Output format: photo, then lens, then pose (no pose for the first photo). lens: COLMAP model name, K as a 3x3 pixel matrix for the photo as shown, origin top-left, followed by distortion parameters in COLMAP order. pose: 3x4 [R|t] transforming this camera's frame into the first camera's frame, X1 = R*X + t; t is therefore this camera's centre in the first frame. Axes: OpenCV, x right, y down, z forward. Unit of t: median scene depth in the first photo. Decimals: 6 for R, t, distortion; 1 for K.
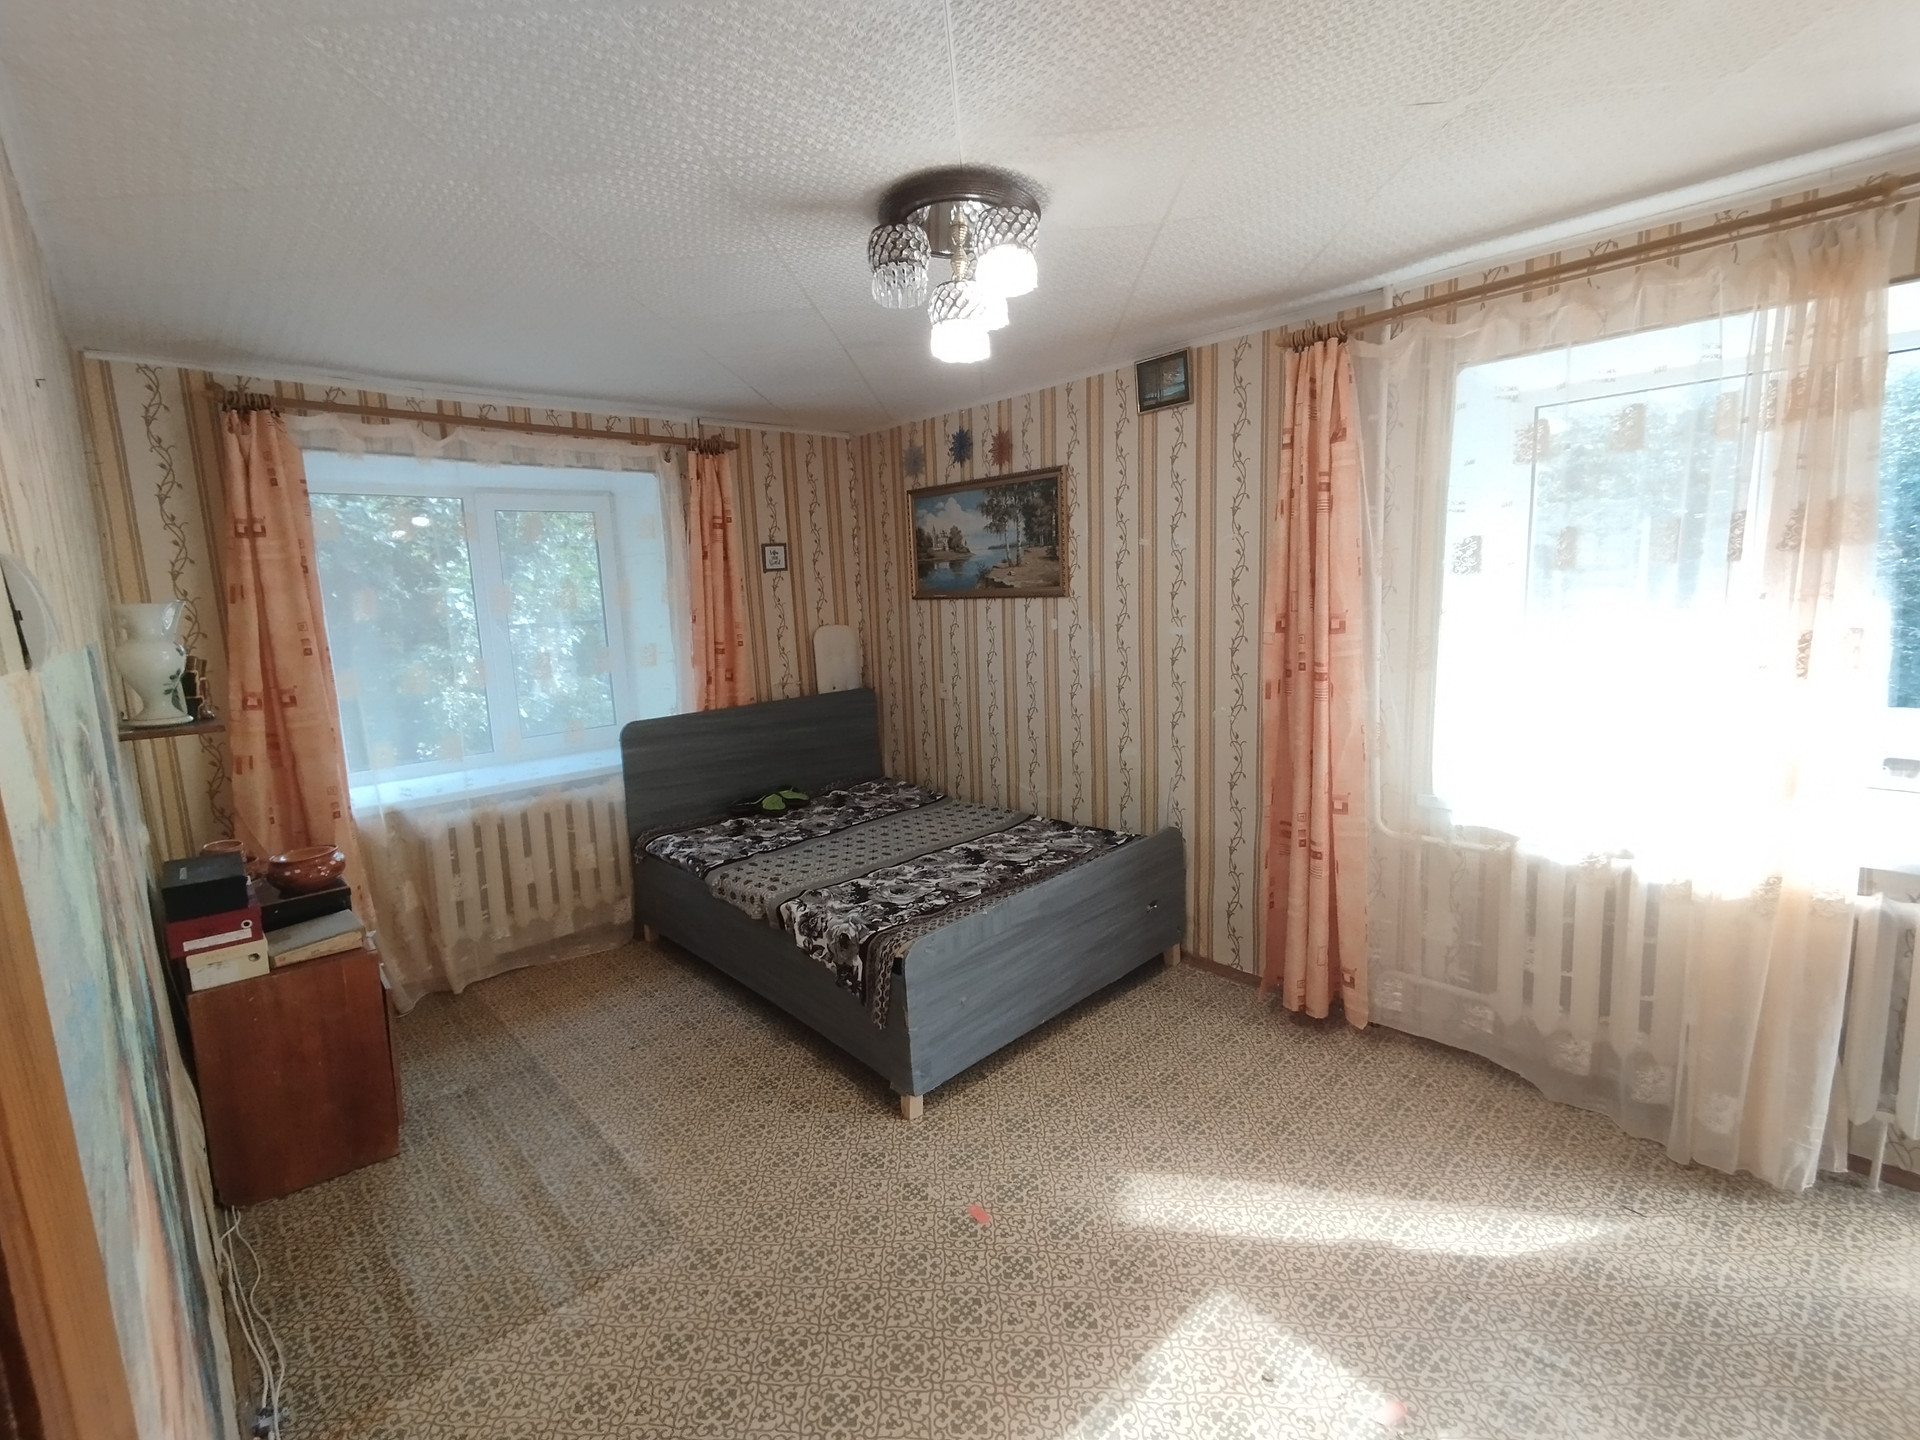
lens RADIAL K [[898.9, 0, 960.0], [0, 898.9, 720.0], [0, 0, 1]] dist [-0.001629, -0.000224]
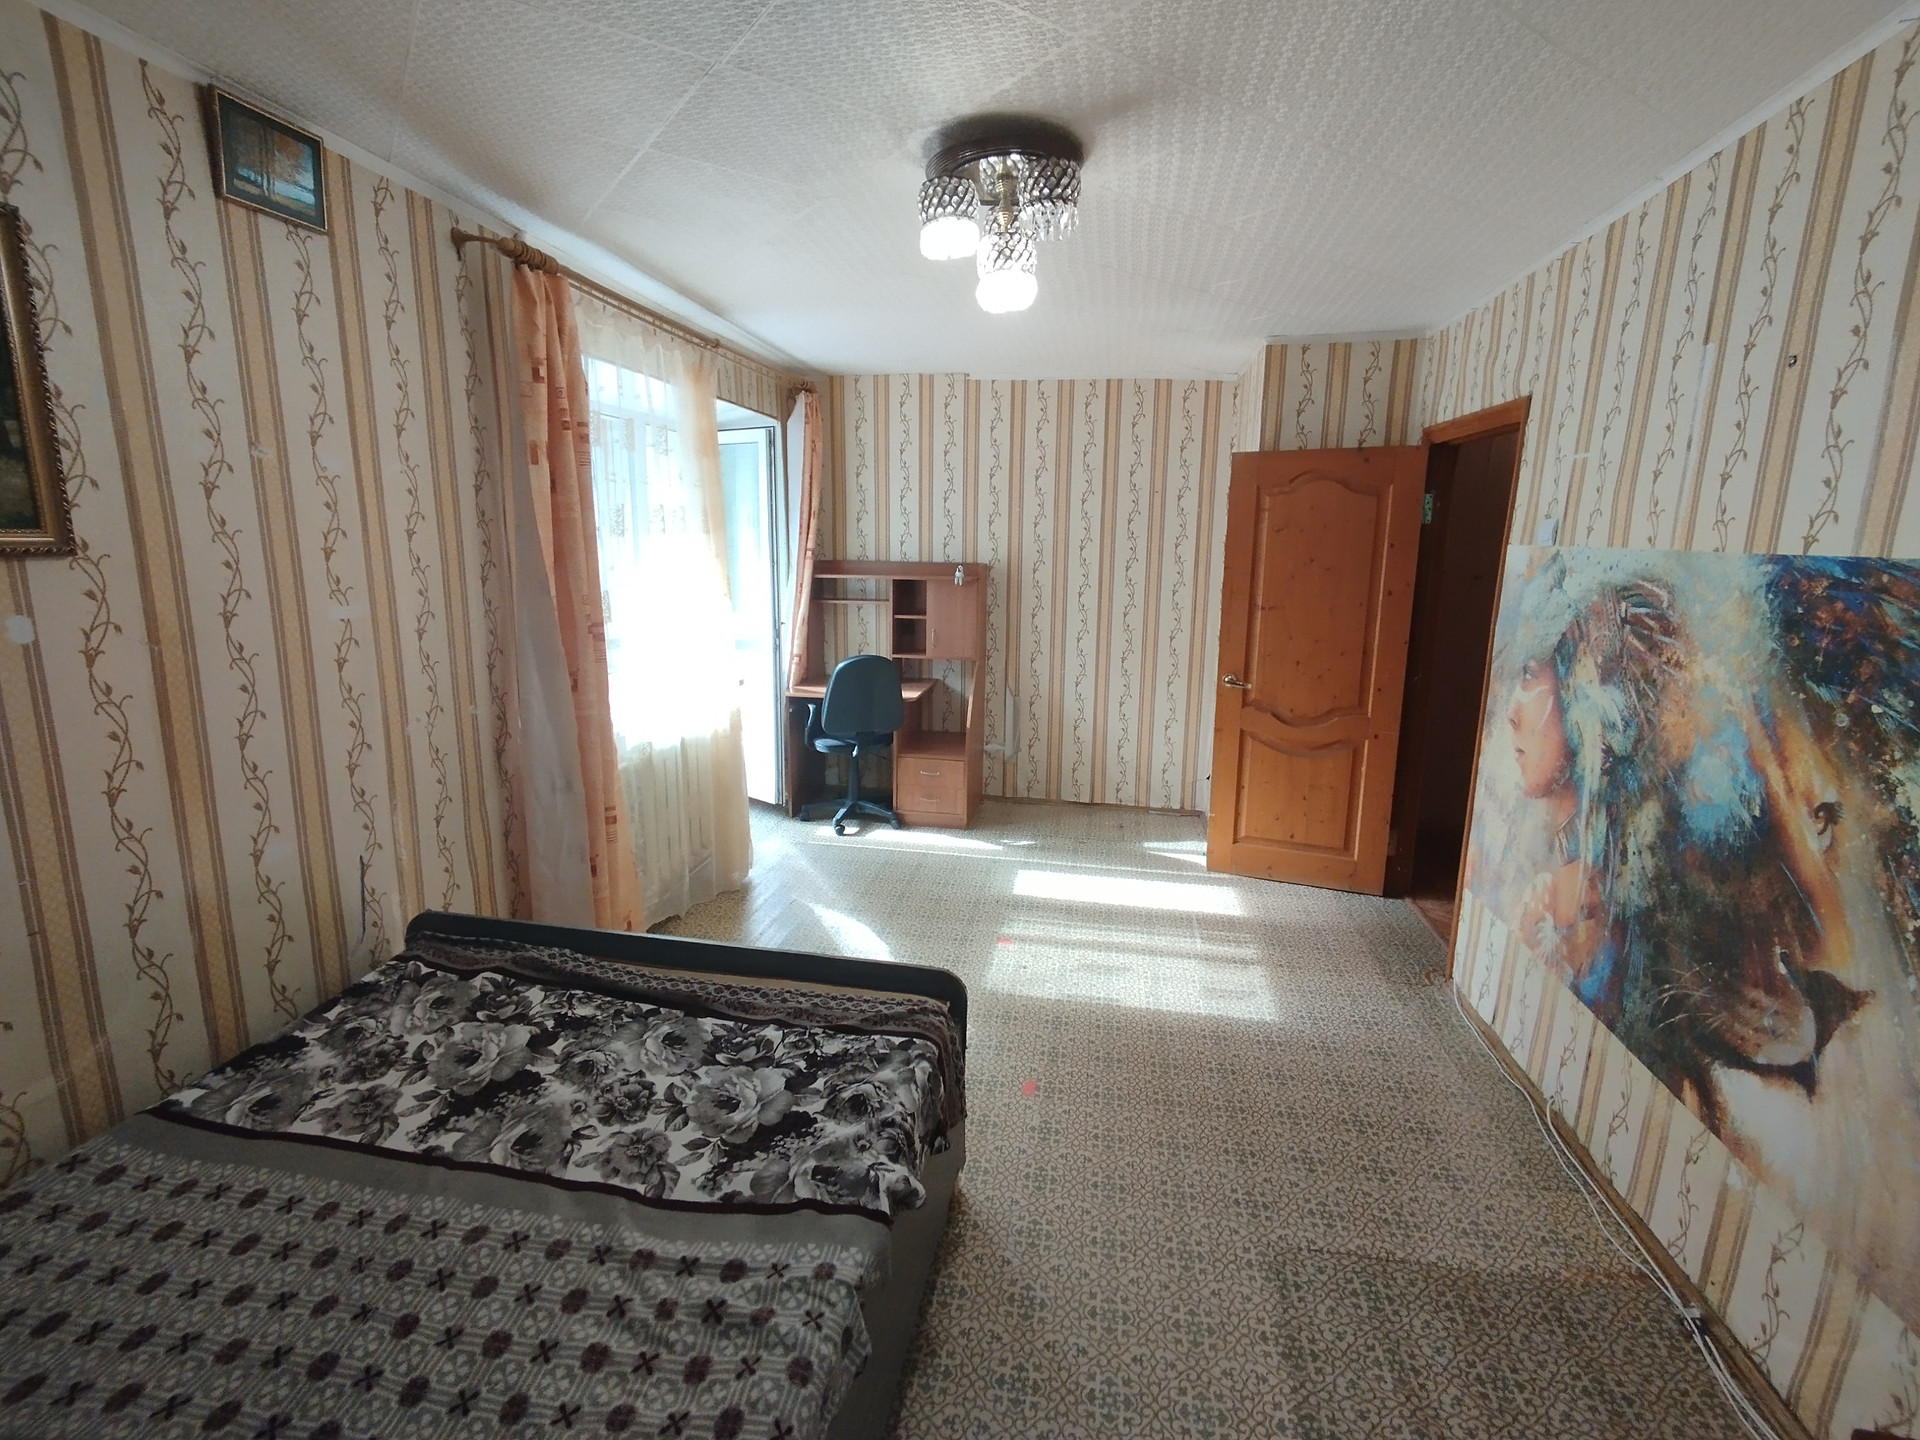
lens RADIAL K [[898.9, 0, 960.0], [0, 898.9, 720.0], [0, 0, 1]] dist [-0.001629, -0.000224]
pose [[-0.622990, -0.118110, 0.773261, -0.489834], [0.135488, 0.957301, 0.255379, -0.128121], [-0.770406, 0.263866, -0.580387, 1.050211]]
